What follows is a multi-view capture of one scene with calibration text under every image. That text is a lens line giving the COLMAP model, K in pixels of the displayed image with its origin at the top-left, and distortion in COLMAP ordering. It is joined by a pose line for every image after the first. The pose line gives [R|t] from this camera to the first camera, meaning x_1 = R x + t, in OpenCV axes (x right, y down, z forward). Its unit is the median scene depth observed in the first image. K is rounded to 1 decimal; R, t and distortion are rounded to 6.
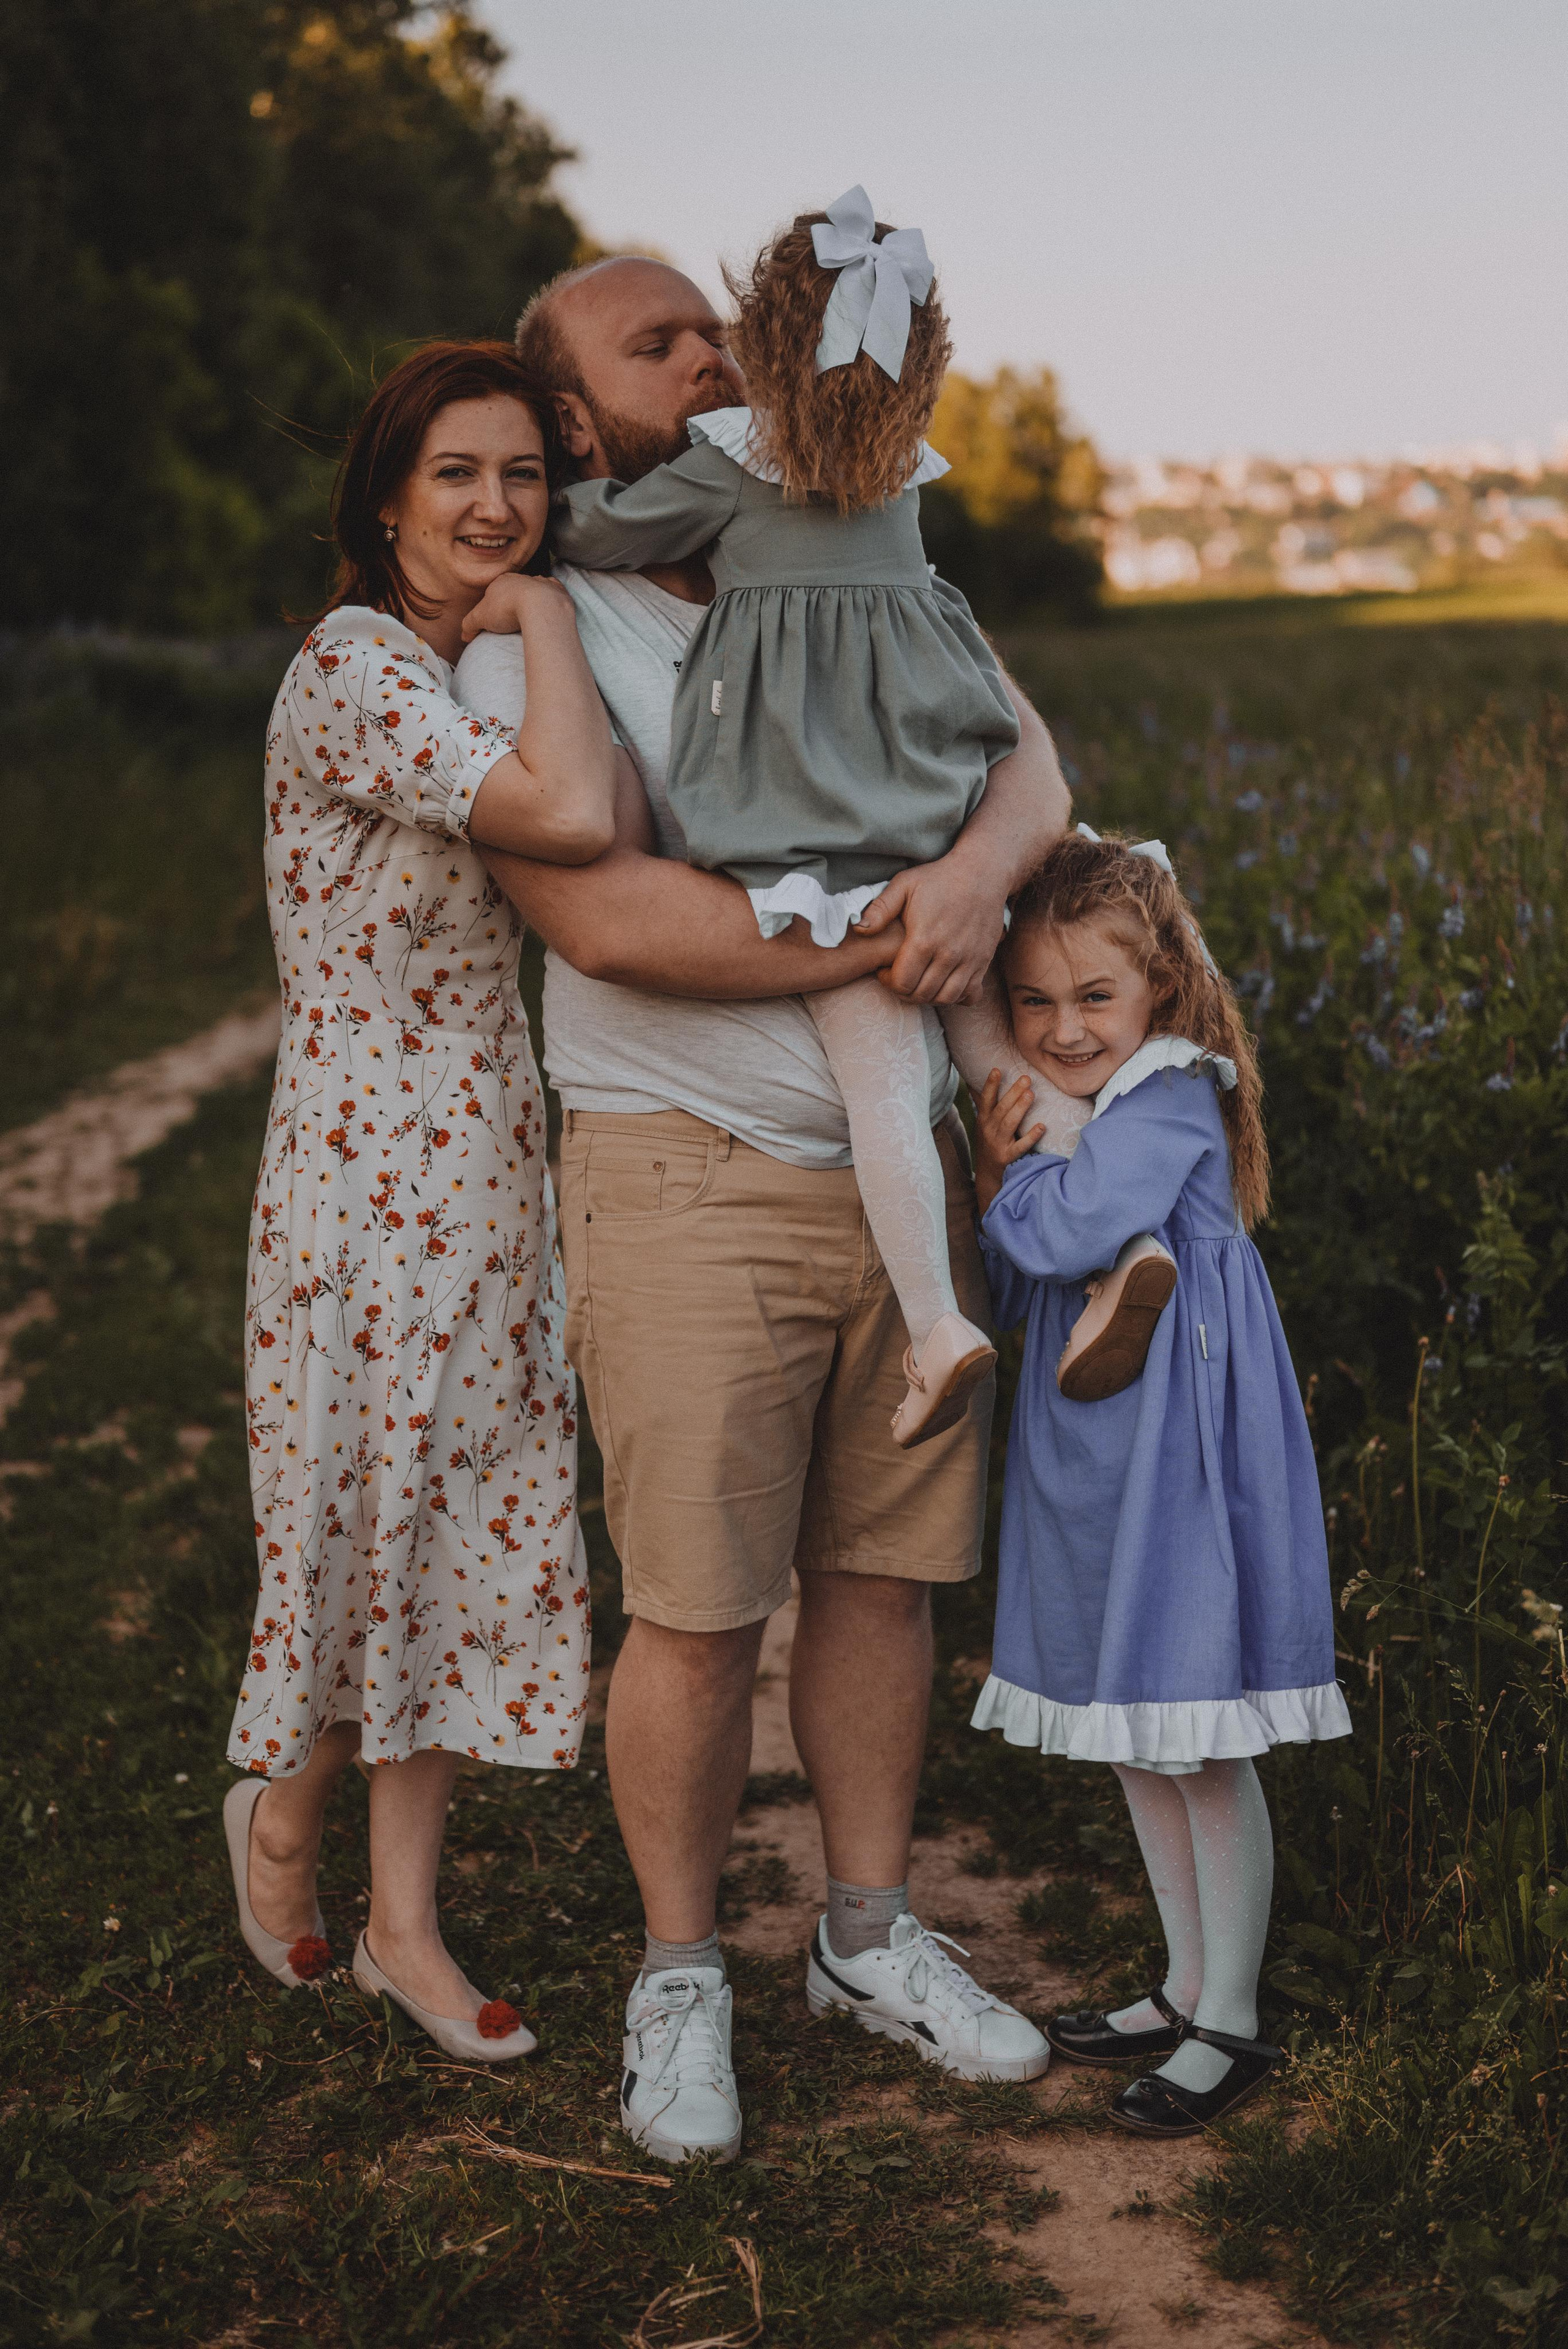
lens RADIAL K [[3228.6, 0, 784.0], [0, 3228.6, 1174.5], [0, 0, 1]] dist [-0.008355, 0.093504]
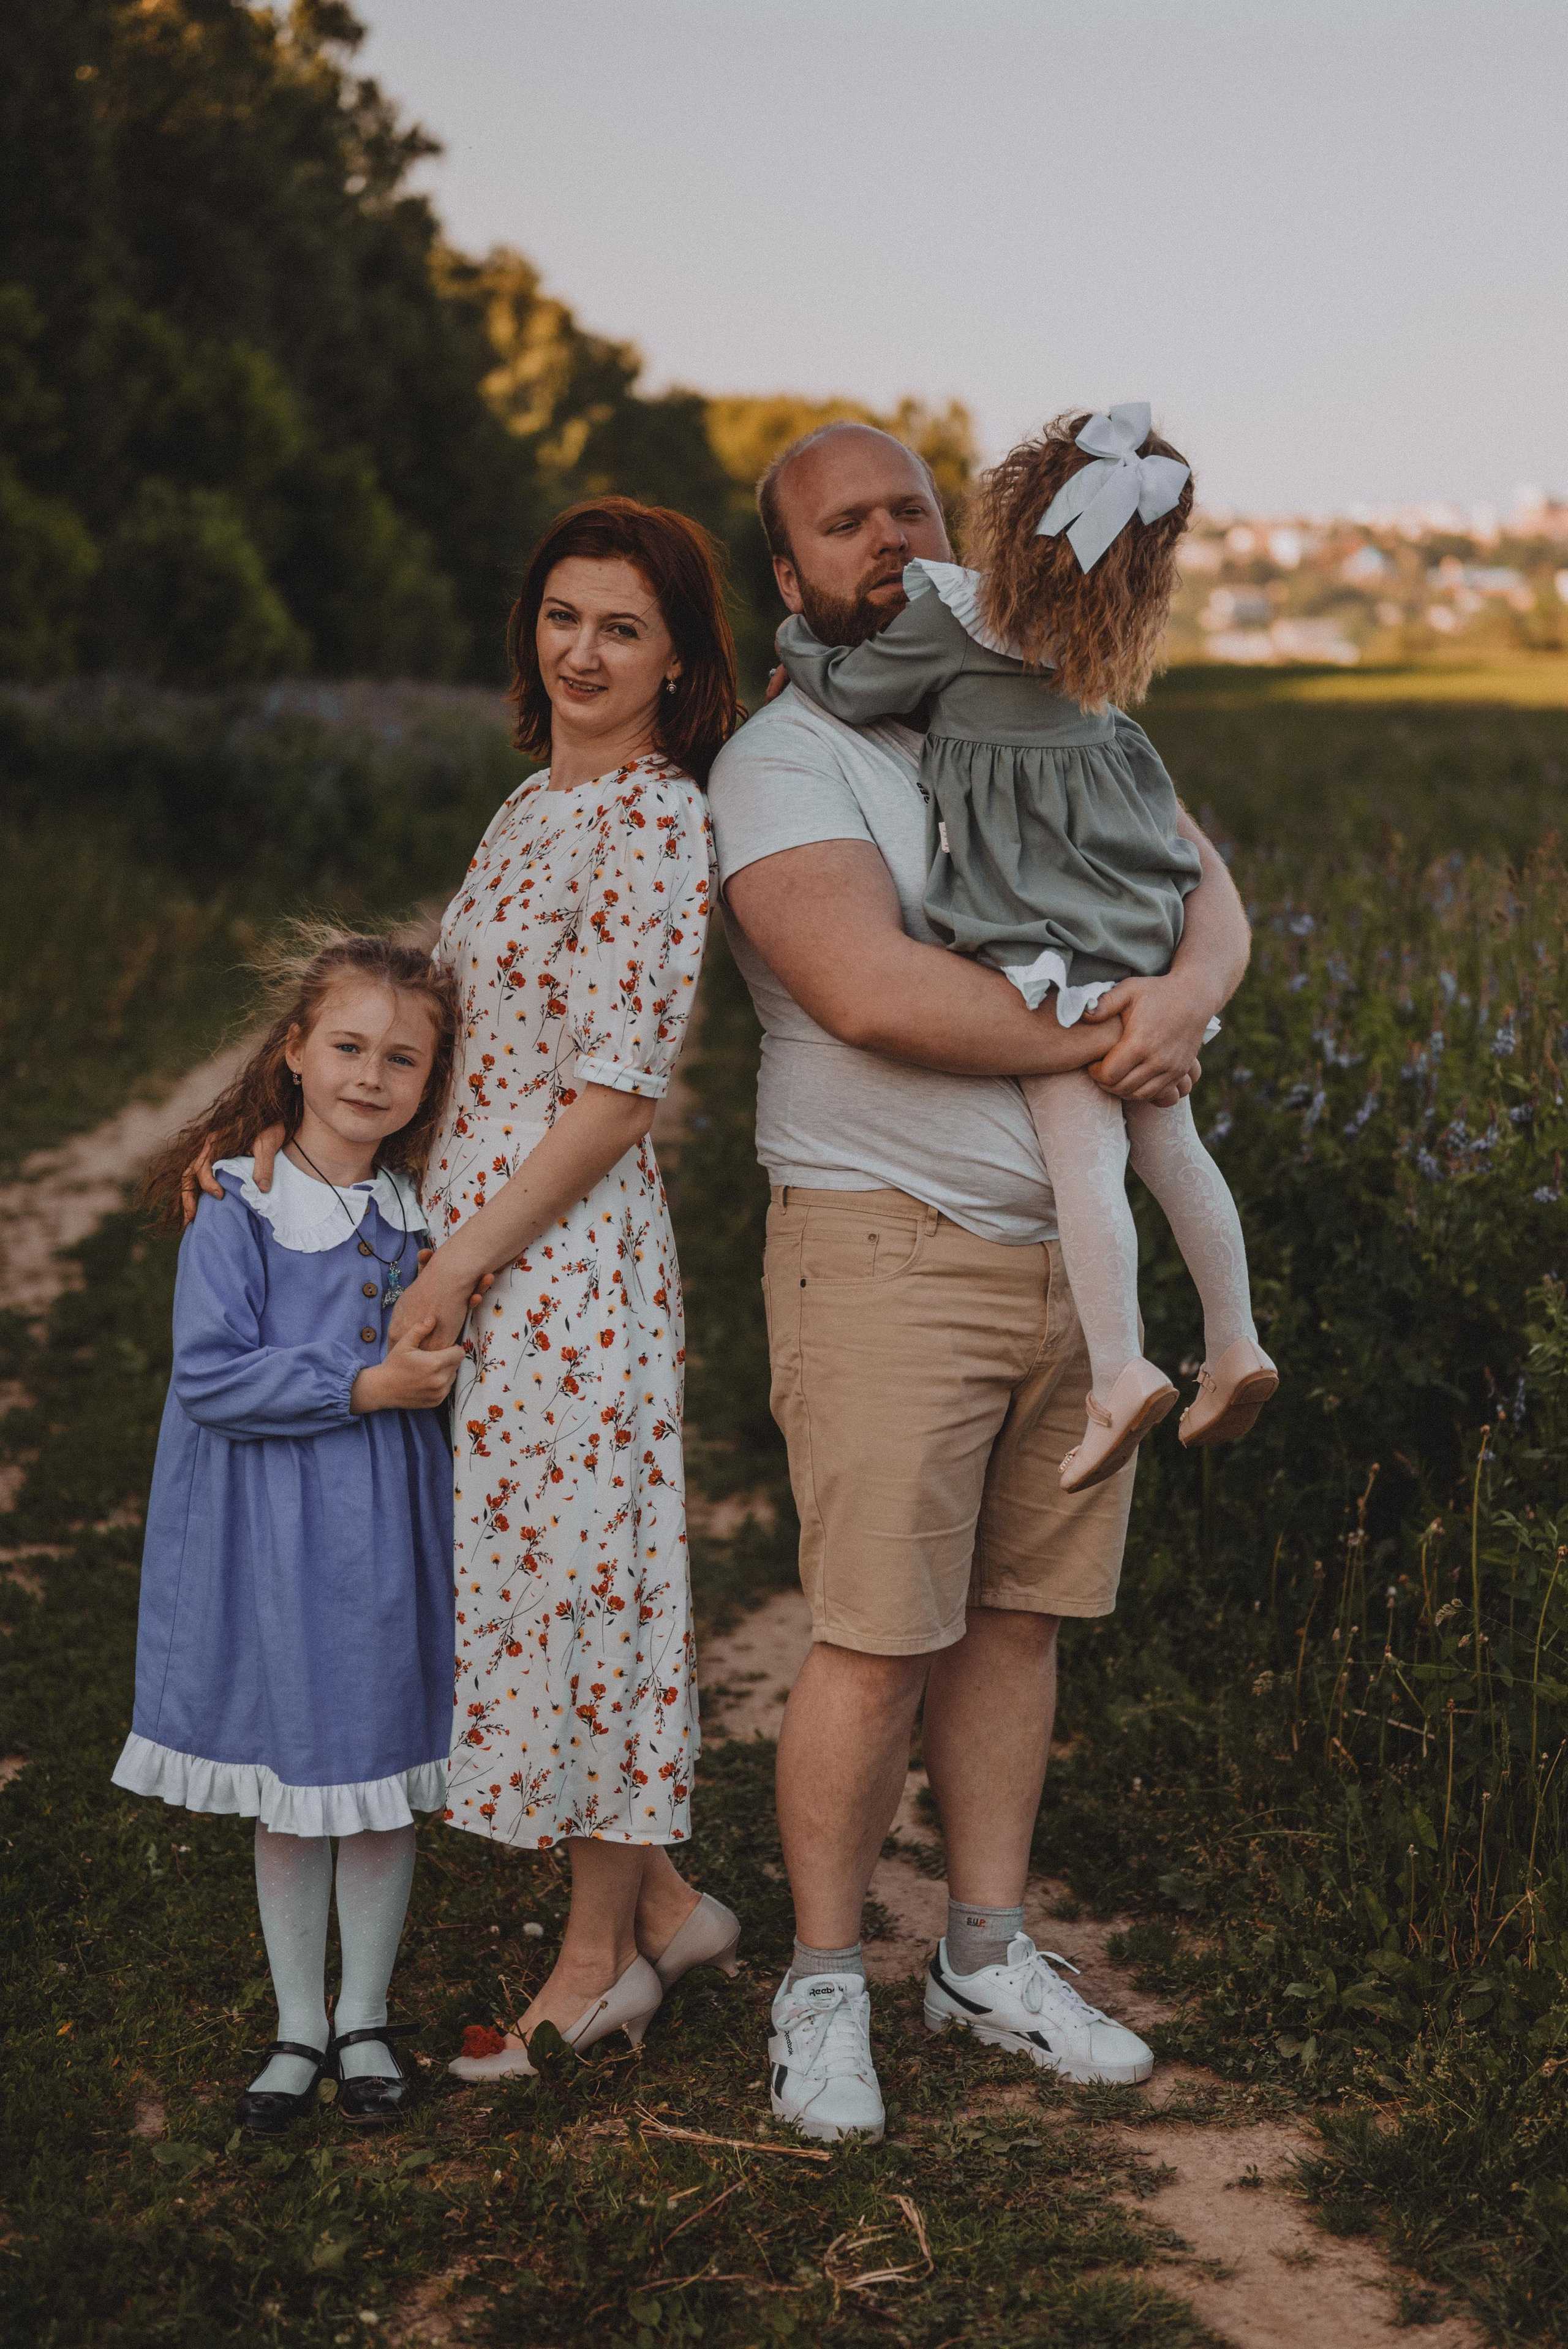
lens RADIAL K [[3828.9, 0, 784.0], [0, 3828.9, 1174.5], [0, 0, 1]] dist [0.011924, 0.111240]
pose [[0.998134, 0.026006, 0.055256, -0.121884], [-0.023981, 0.999028, -0.036999, 0.021824], [-0.056164, 0.035605, 0.997786, -0.302736]]
